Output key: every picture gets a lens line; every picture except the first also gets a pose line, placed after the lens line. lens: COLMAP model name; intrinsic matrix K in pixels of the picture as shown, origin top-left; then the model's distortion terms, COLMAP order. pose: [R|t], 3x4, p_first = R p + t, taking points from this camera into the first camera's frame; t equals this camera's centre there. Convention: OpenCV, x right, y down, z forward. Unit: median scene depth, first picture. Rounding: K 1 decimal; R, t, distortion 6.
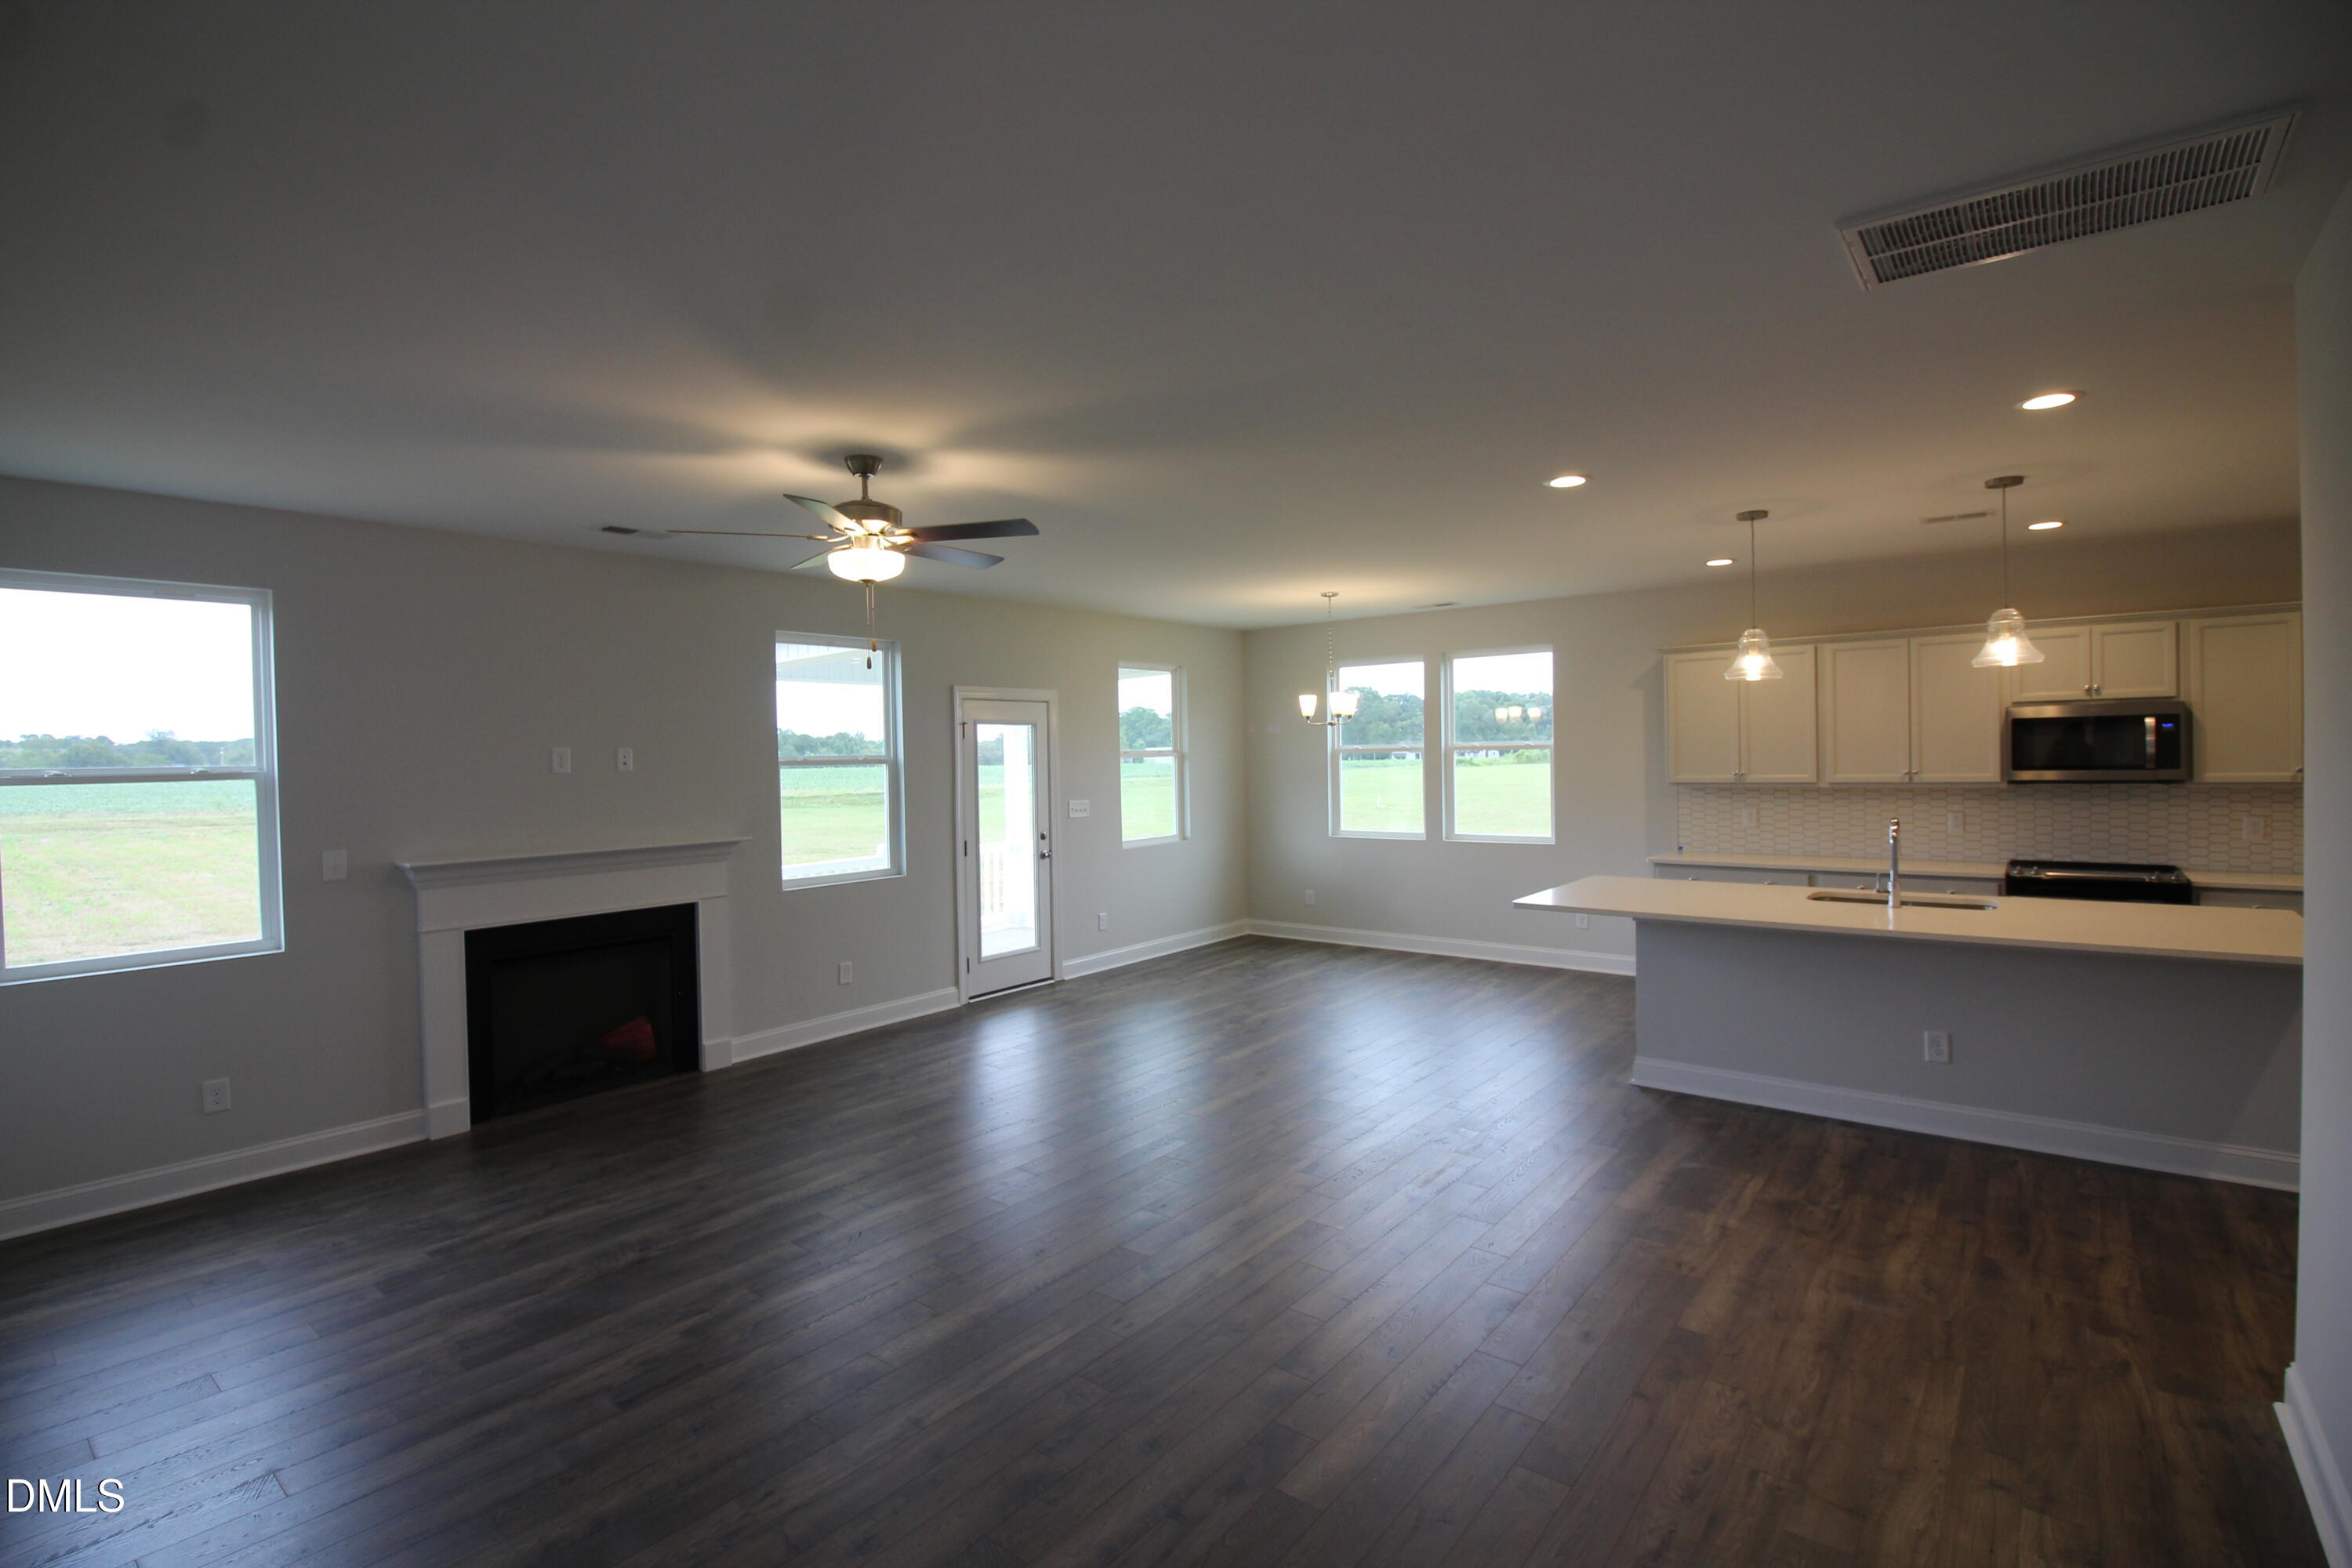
lens RADIAL K [[1089.4, 0, 1156.4], [0, 1089.4, 778.4], [0, 0, 1]] dist [-0.004413, -0.007446]
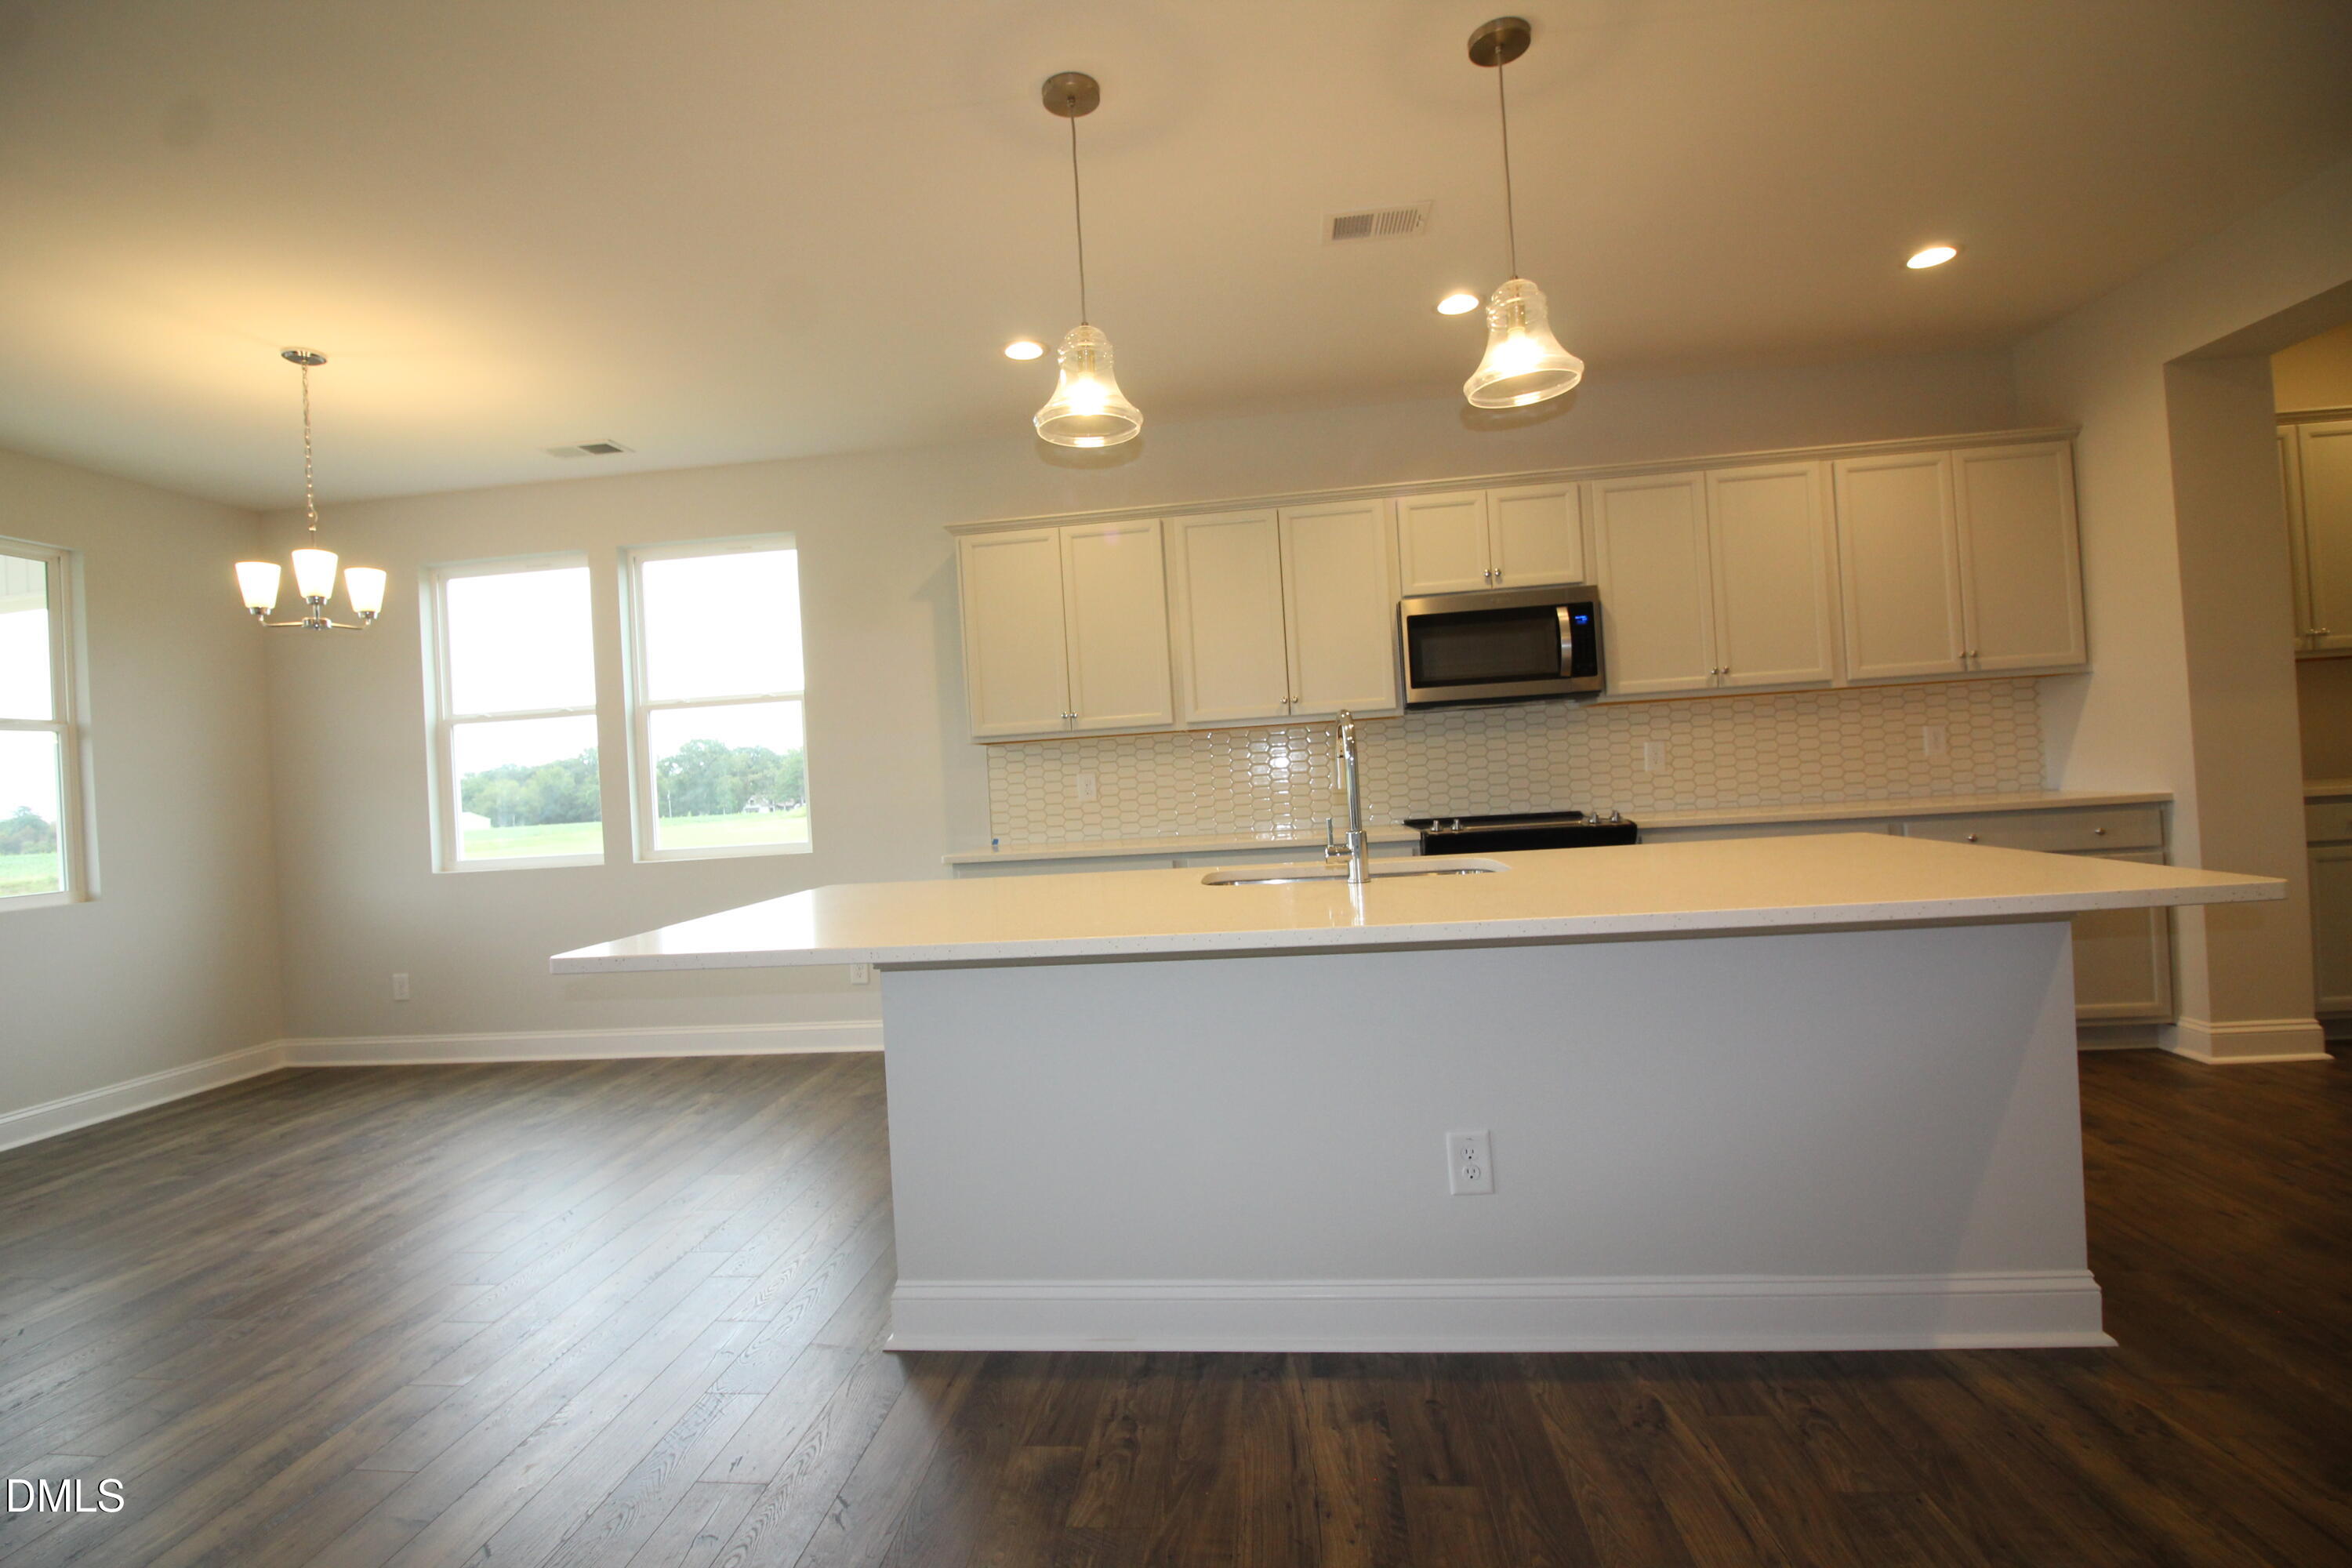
lens RADIAL K [[1089.4, 0, 1150.8], [0, 1089.4, 779.1], [0, 0, 1]] dist [-0.004413, -0.007446]
pose [[0.841651, -0.027945, 0.539299, 0.247642], [0.053076, 0.998106, -0.031113, 0.061271], [-0.537408, 0.054810, 0.841540, 0.471847]]
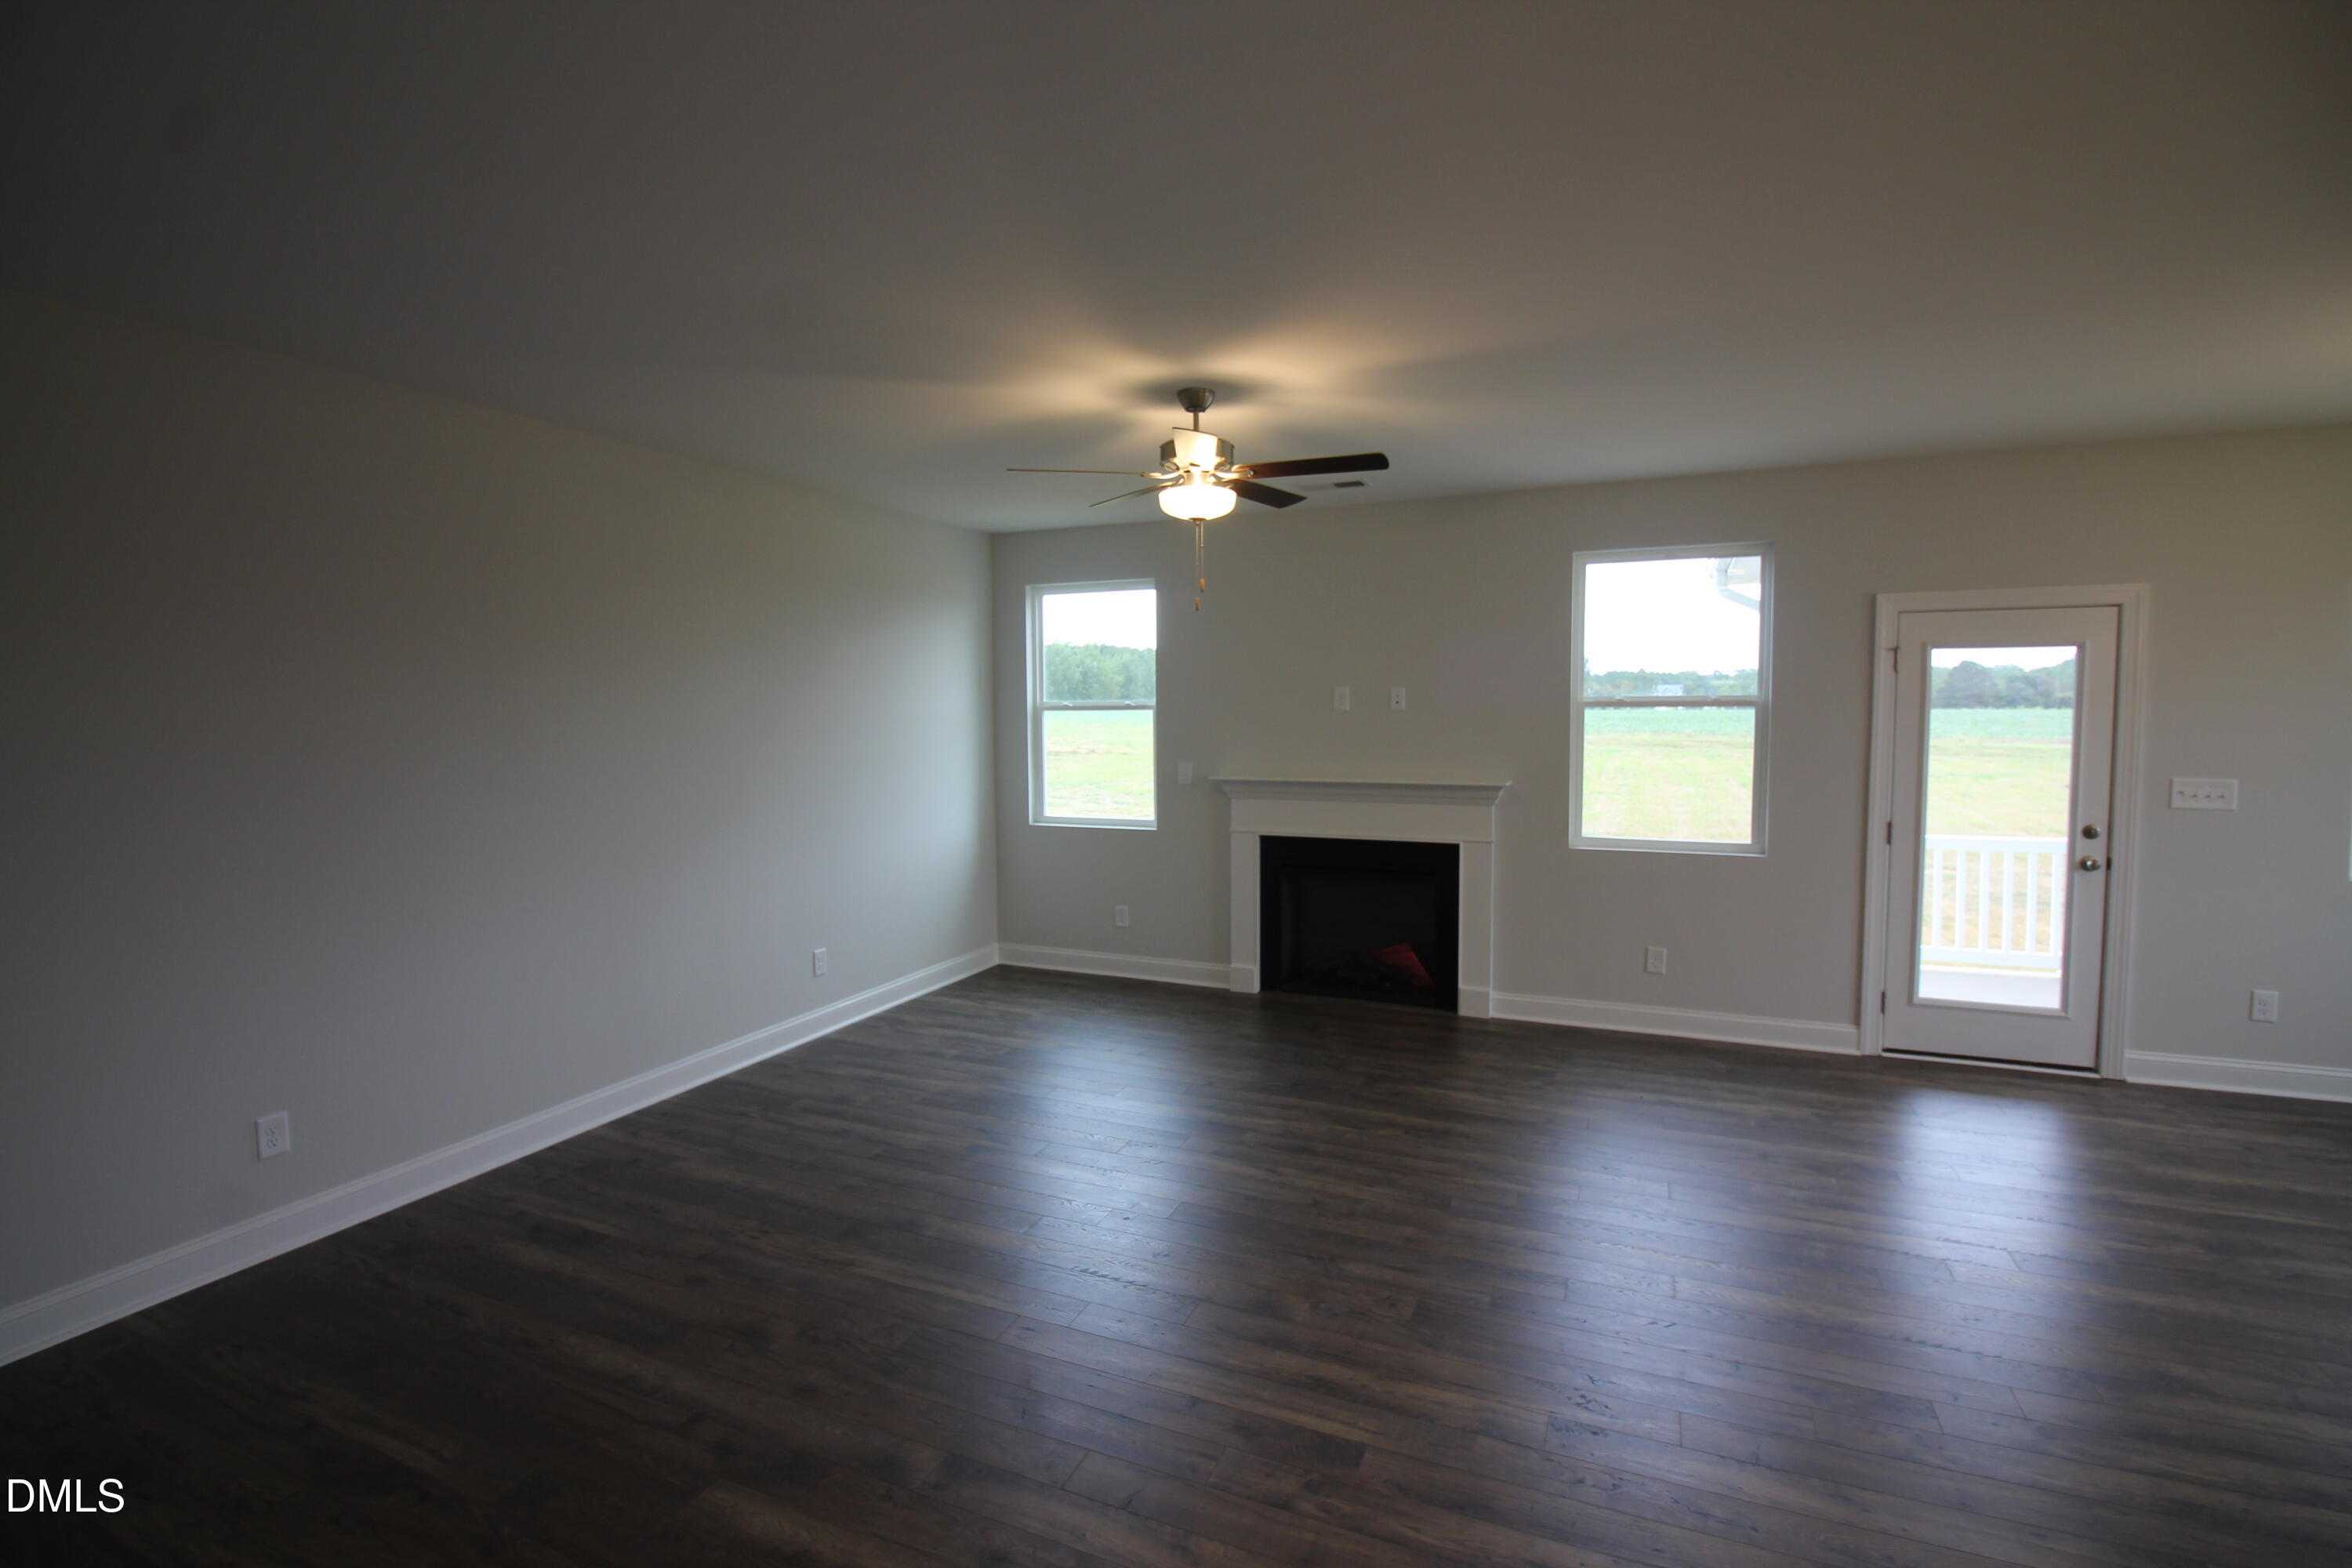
lens RADIAL K [[1089.4, 0, 1147.0], [0, 1089.4, 773.0], [0, 0, 1]] dist [-0.004413, -0.007446]
pose [[0.256348, 0.076477, -0.963554, 0.411179], [-0.019404, 0.997071, 0.073975, -0.016256], [0.966390, -0.000267, 0.257081, 0.429034]]
